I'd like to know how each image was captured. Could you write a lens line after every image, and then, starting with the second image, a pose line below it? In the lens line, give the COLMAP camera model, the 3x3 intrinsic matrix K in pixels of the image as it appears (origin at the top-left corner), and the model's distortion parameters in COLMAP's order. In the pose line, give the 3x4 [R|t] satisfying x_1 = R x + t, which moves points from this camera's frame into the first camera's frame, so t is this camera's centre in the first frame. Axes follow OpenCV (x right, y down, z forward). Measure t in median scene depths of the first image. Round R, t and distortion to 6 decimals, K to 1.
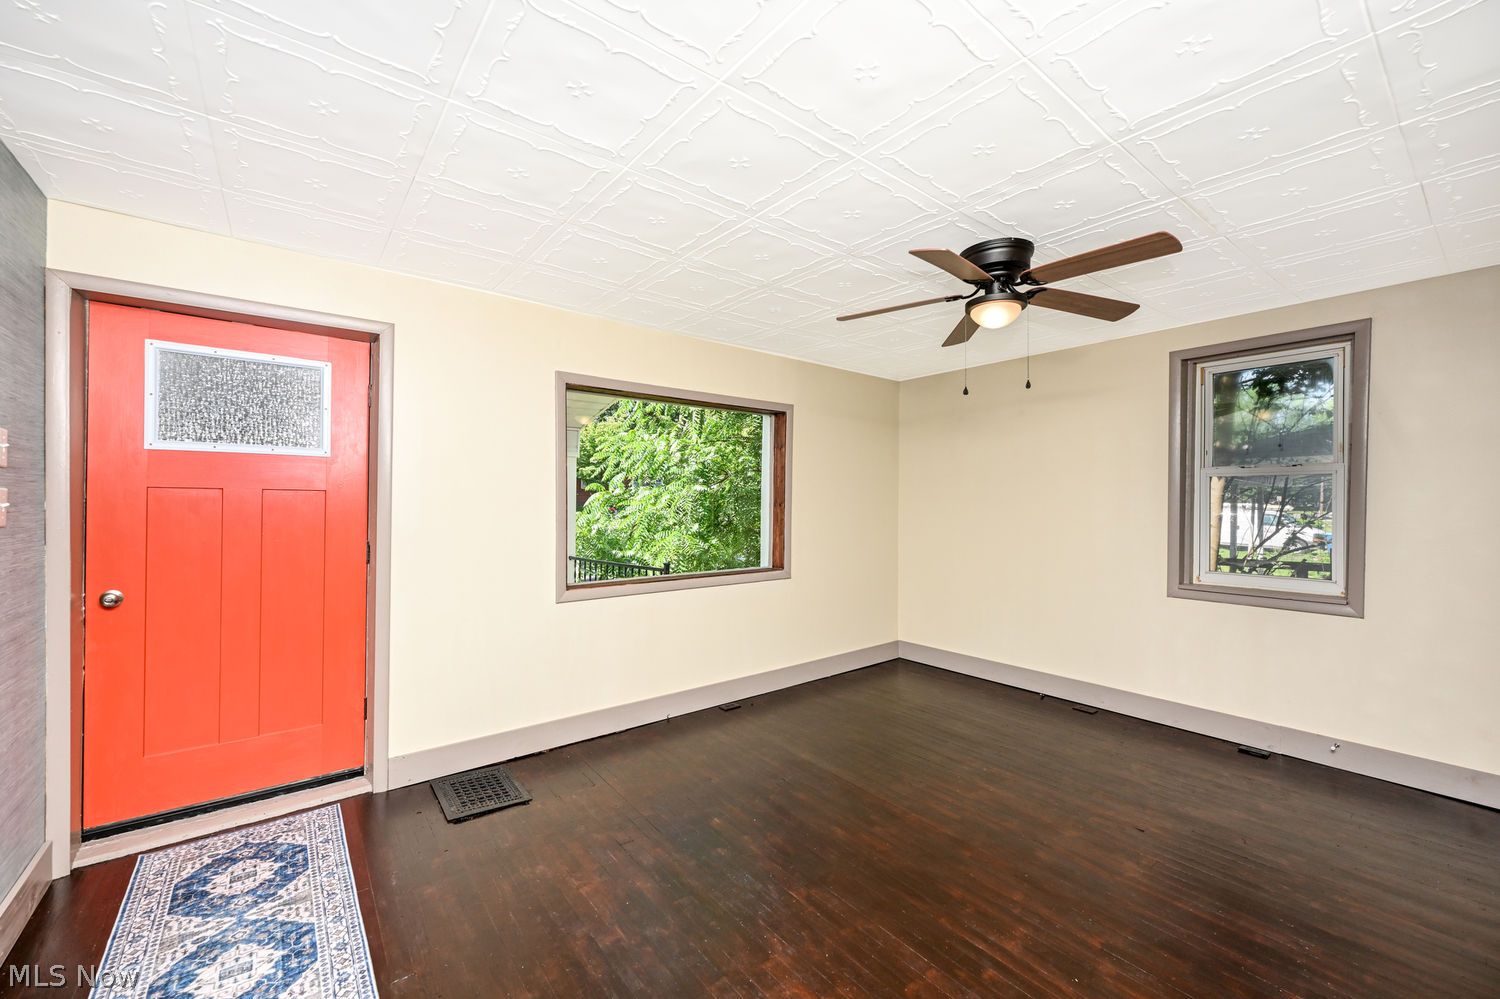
lens RADIAL K [[595.7, 0, 747.0], [0, 595.7, 504.1], [0, 0, 1]] dist [-0.001654, -0.000204]
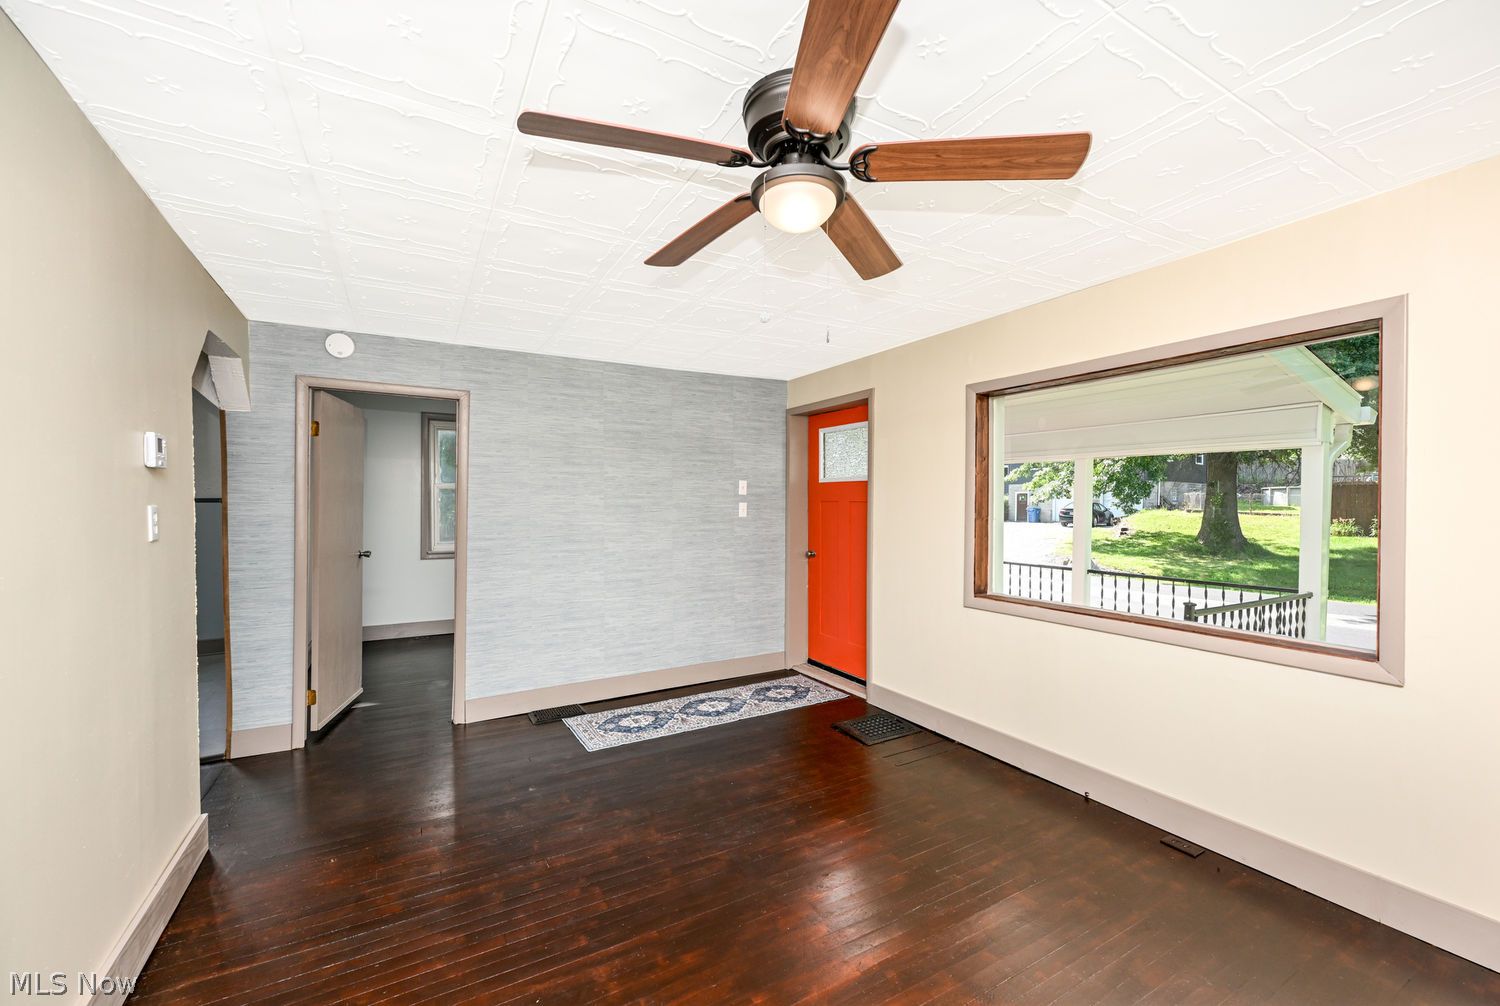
lens RADIAL K [[595.7, 0, 747.7], [0, 595.7, 503.3], [0, 0, 1]] dist [-0.001654, -0.000204]
pose [[-0.151194, -0.006595, -0.988482, 0.996988], [-0.005867, 0.999966, -0.005774, -0.008749], [0.988487, 0.004926, -0.151227, 1.004805]]
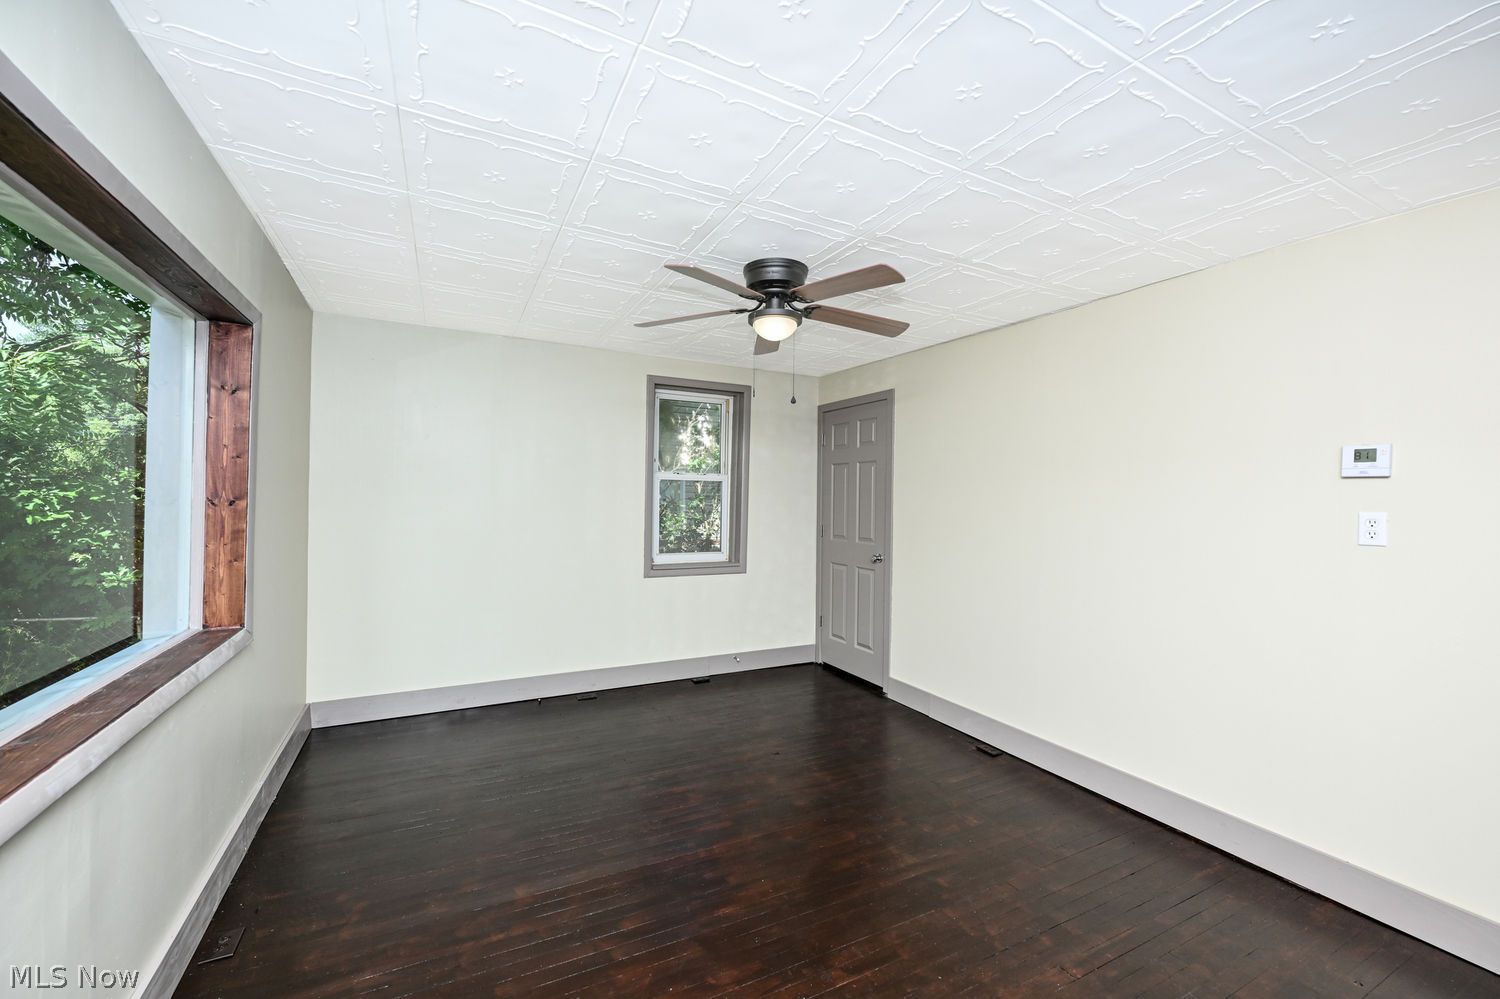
lens RADIAL K [[595.7, 0, 746.8], [0, 595.7, 502.3], [0, 0, 1]] dist [-0.001654, -0.000204]
pose [[0.185516, -0.005381, 0.982627, -0.619102], [-0.010438, 0.999918, 0.007446, -0.011867], [-0.982586, -0.011638, 0.185444, 0.813047]]
